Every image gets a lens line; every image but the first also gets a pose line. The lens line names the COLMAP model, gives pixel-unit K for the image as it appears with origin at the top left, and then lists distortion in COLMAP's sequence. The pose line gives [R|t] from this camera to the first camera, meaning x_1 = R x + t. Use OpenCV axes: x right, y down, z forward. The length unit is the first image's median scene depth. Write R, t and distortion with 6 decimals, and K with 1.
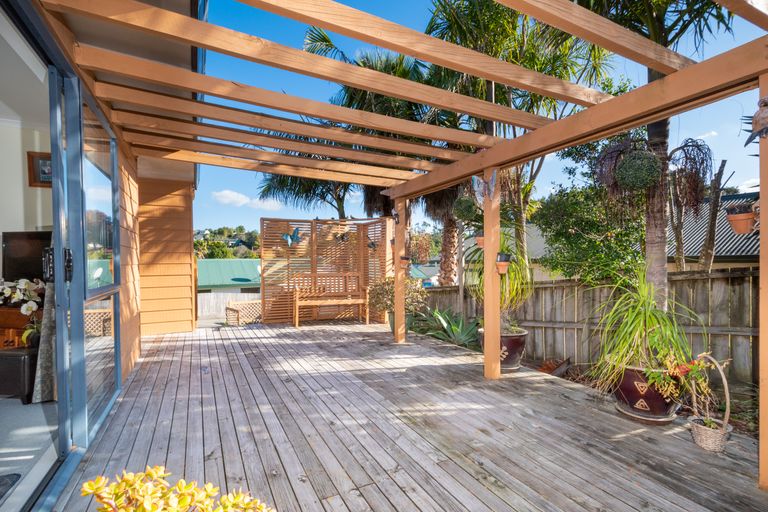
lens RADIAL K [[355.3, 0, 368.5], [0, 355.3, 261.9], [0, 0, 1]] dist [0.001654, 0.000065]
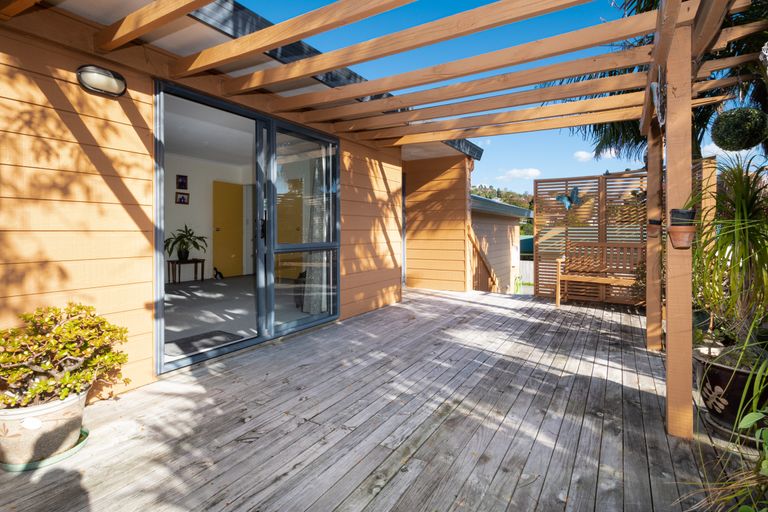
lens RADIAL K [[380.6, 0, 385.2], [0, 380.6, 230.0], [0, 0, 1]] dist [-0.000004, -0.000344]
pose [[0.535533, 0.002577, -0.844510, 0.652947], [0.000218, 0.999995, 0.003190, 0.002386], [0.844514, -0.001892, 0.535530, 0.305482]]
